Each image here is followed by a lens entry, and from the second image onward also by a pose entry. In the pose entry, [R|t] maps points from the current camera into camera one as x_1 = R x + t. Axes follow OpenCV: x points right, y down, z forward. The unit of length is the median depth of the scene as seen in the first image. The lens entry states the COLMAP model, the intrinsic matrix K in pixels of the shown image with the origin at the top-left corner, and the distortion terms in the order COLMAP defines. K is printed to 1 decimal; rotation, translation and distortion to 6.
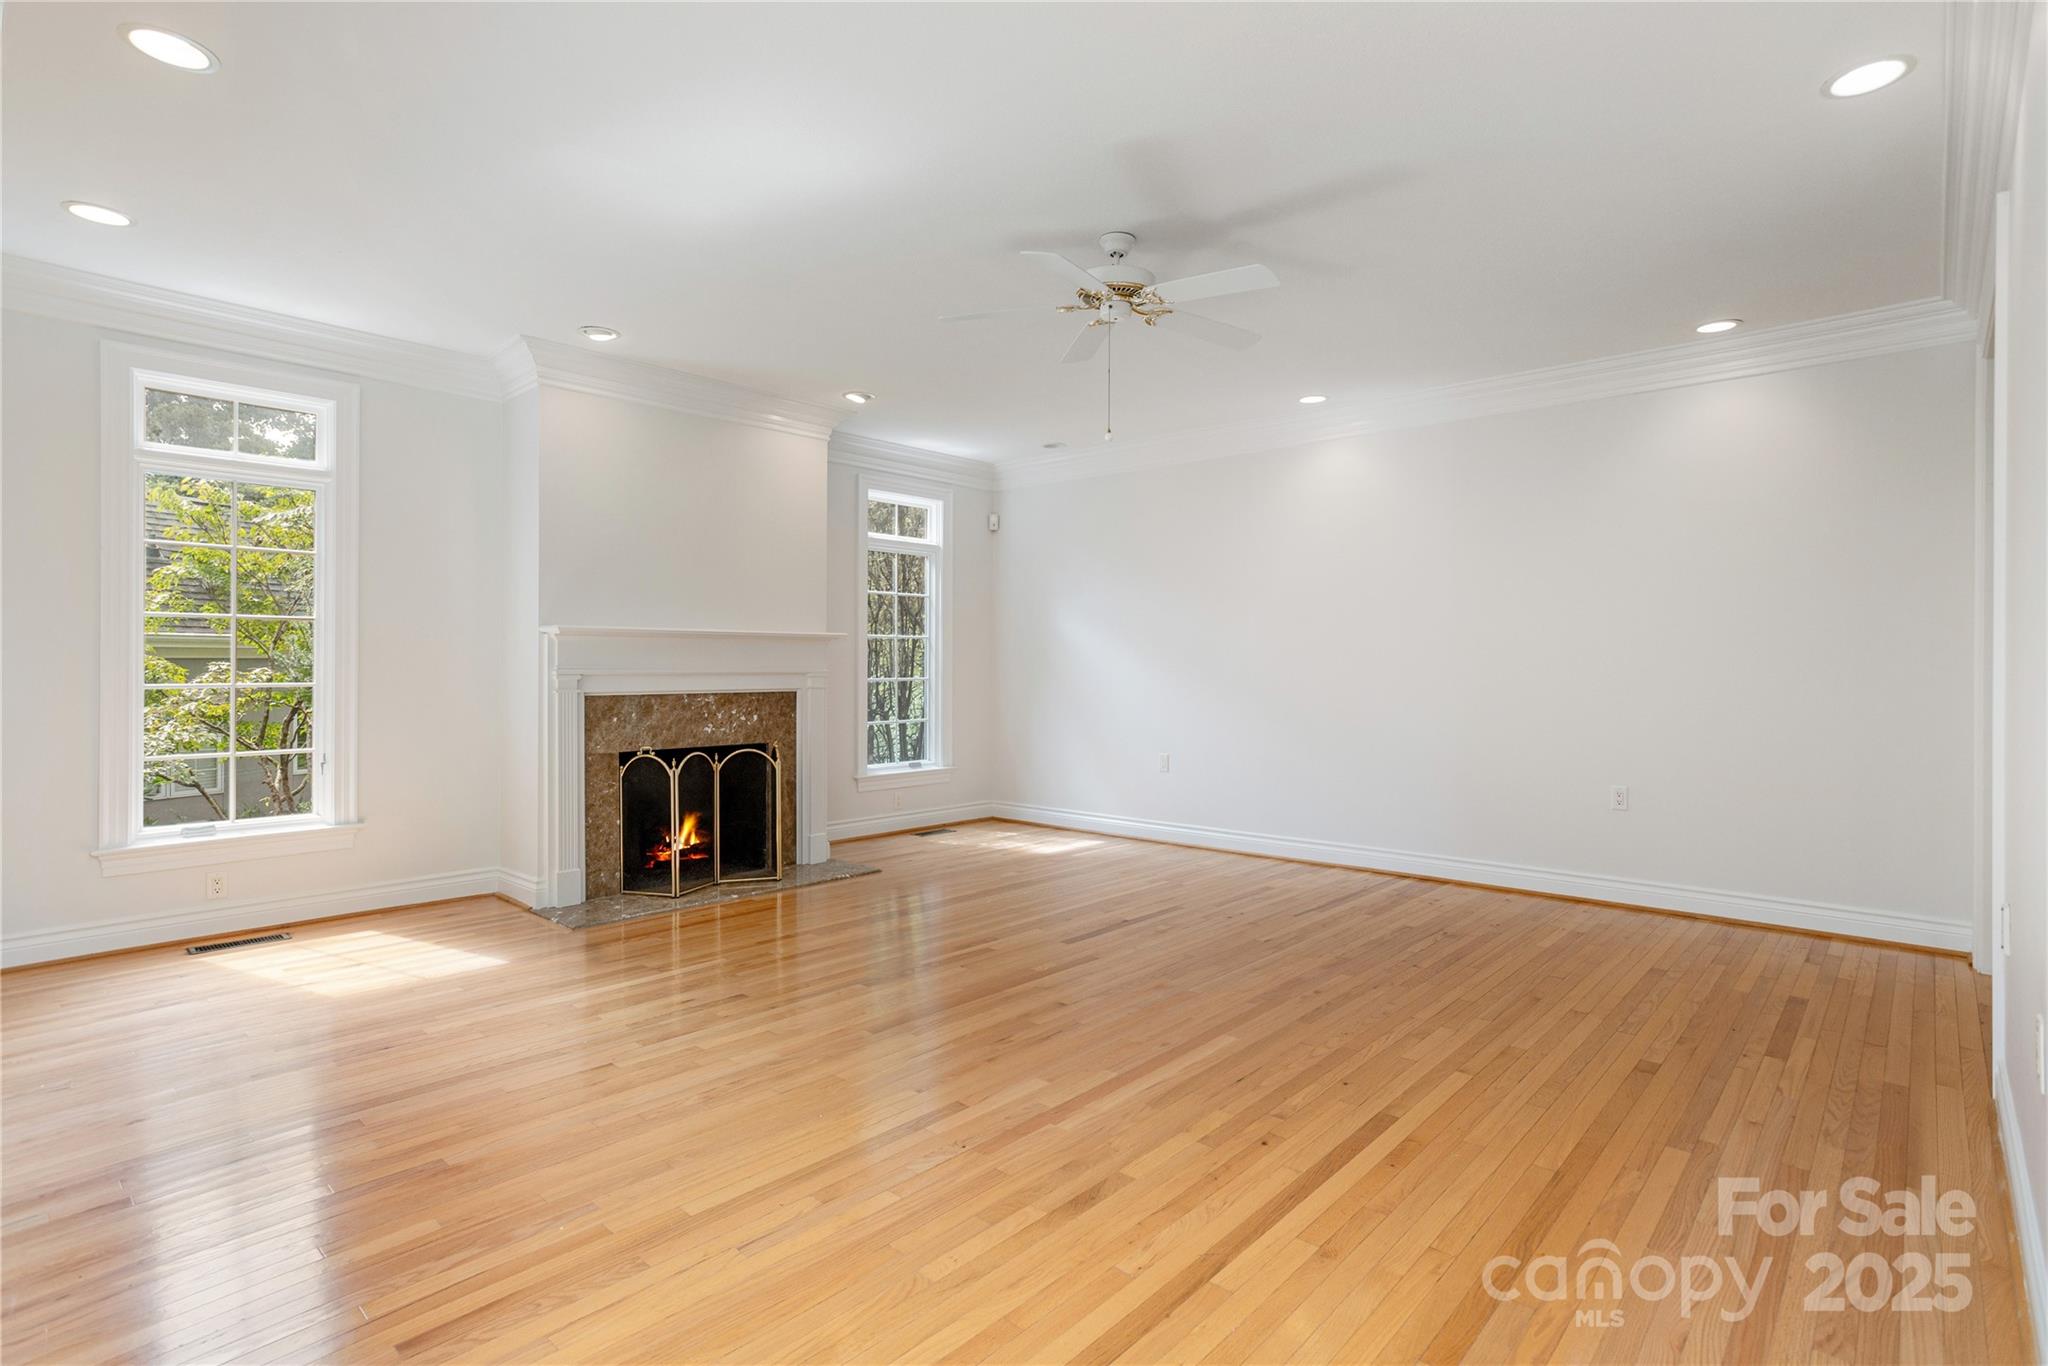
lens RADIAL K [[979.6, 0, 1029.9], [0, 979.6, 650.0], [0, 0, 1]] dist [-0.004354, 0.004310]
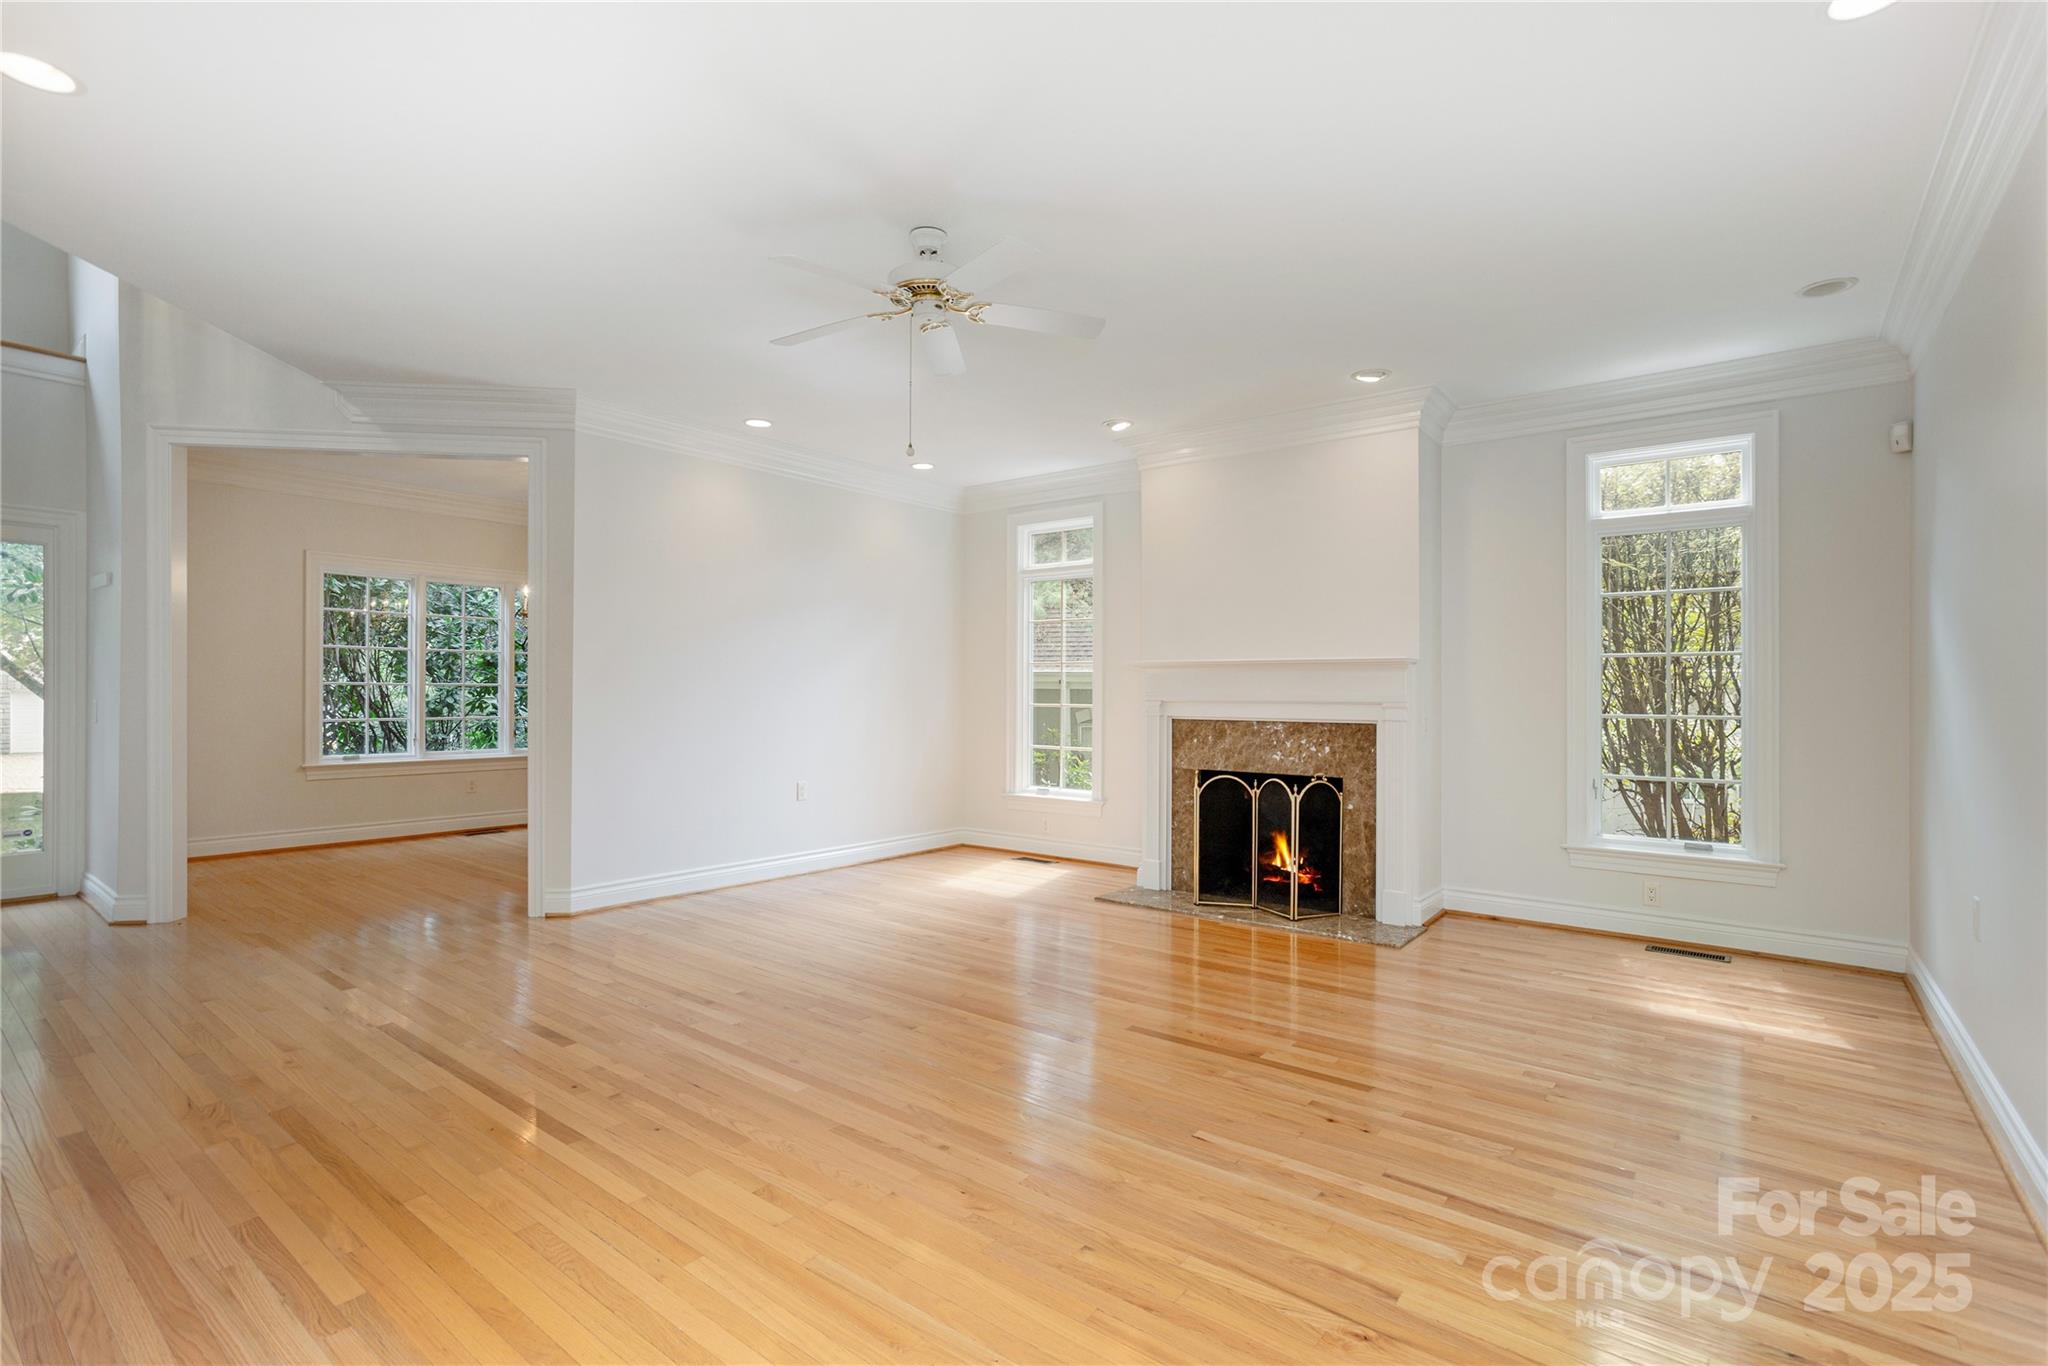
lens RADIAL K [[979.6, 0, 1012.2], [0, 979.6, 689.4], [0, 0, 1]] dist [-0.004354, 0.004310]
pose [[0.082983, -0.009518, -0.996506, 0.656594], [0.003379, 0.999951, -0.009270, 0.019685], [0.996545, -0.002598, 0.083011, 0.643287]]
